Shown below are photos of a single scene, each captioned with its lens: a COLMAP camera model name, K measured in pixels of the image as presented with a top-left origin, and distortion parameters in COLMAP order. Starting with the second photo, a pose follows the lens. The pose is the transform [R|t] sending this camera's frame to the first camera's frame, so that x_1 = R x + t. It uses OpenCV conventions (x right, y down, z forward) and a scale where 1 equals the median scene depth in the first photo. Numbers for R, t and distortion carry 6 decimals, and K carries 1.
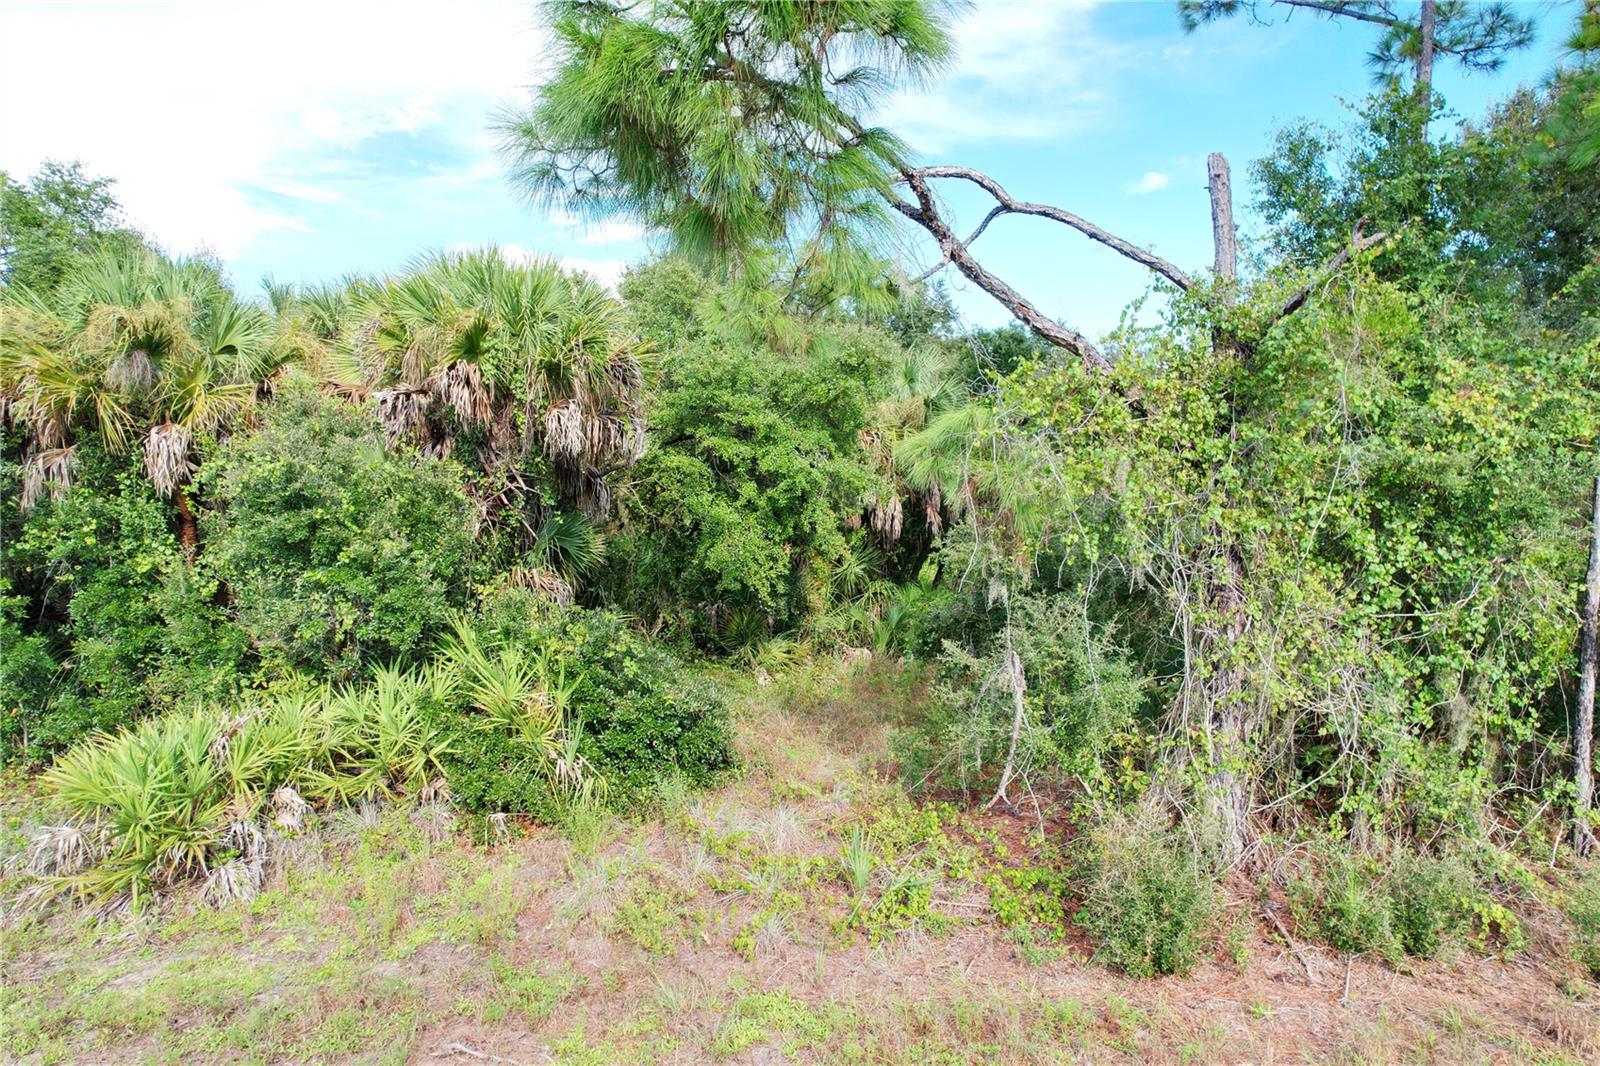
lens RADIAL K [[1035.2, 0, 802.3], [0, 1035.2, 503.9], [0, 0, 1]] dist [-0.080680, 0.081665]
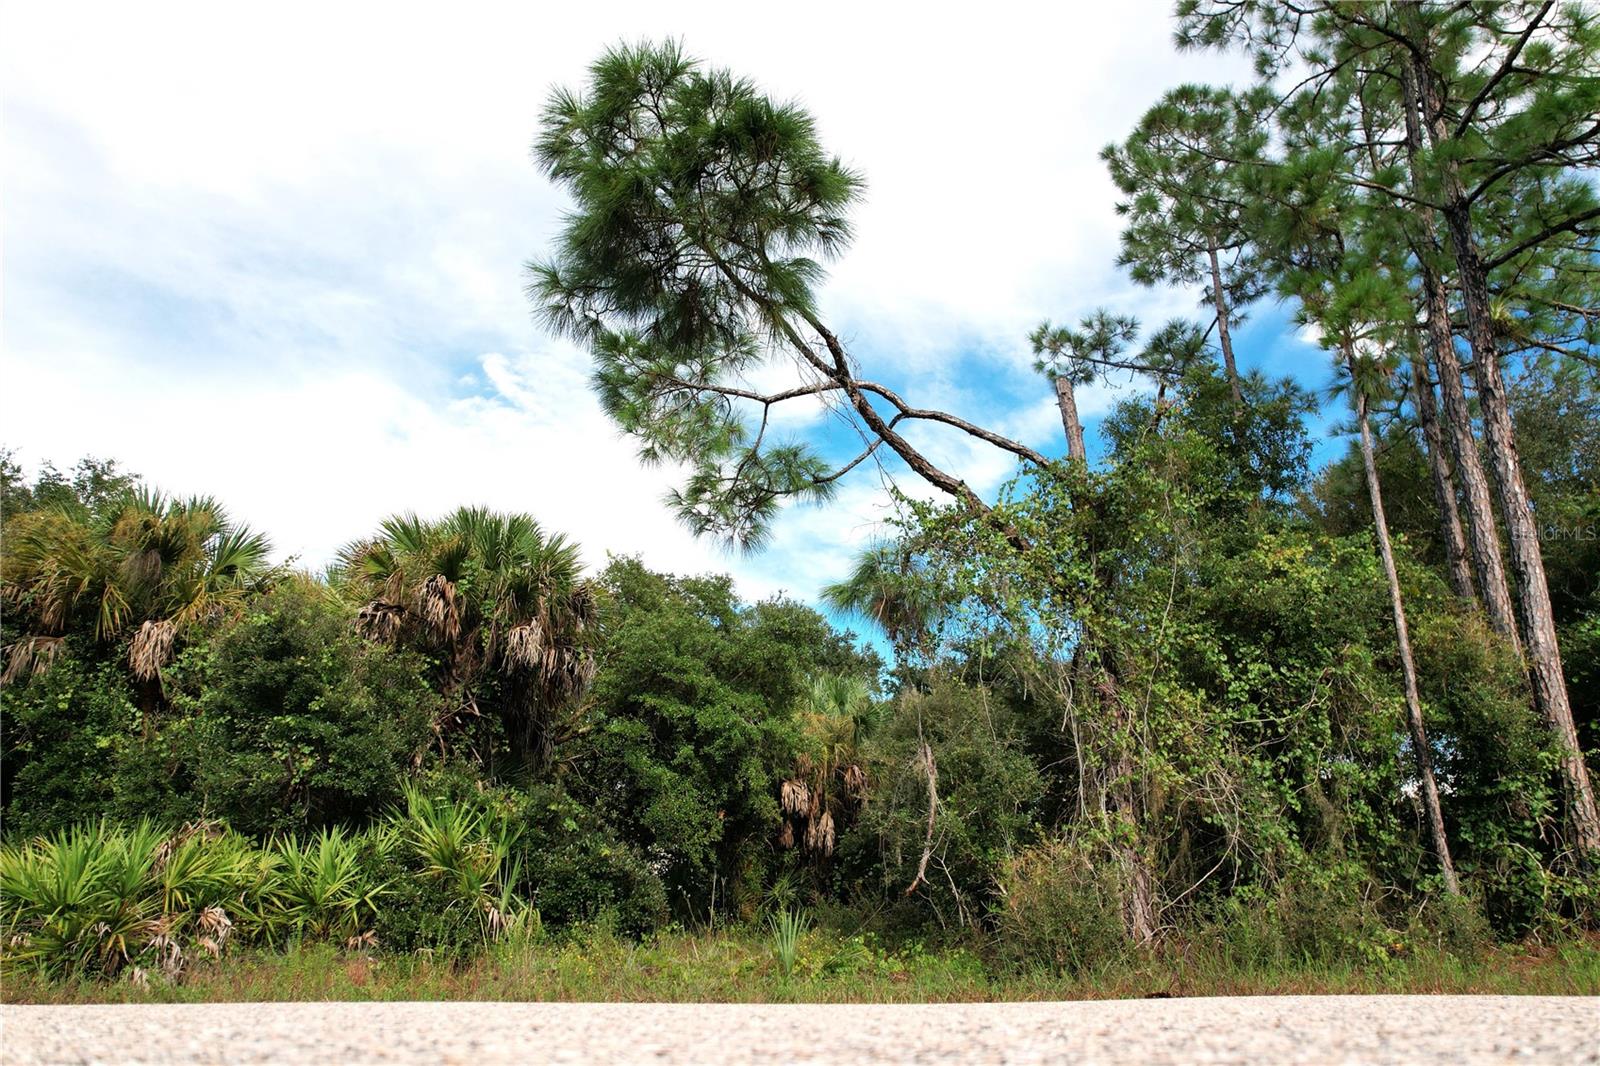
lens RADIAL K [[1035.2, 0, 802.3], [0, 1035.2, 503.9], [0, 0, 1]] dist [-0.080680, 0.081665]
pose [[0.998071, 0.025725, 0.056493, 0.000661], [0.000950, 0.903650, -0.428271, 0.286439], [-0.062068, 0.427498, 0.901883, -0.086401]]
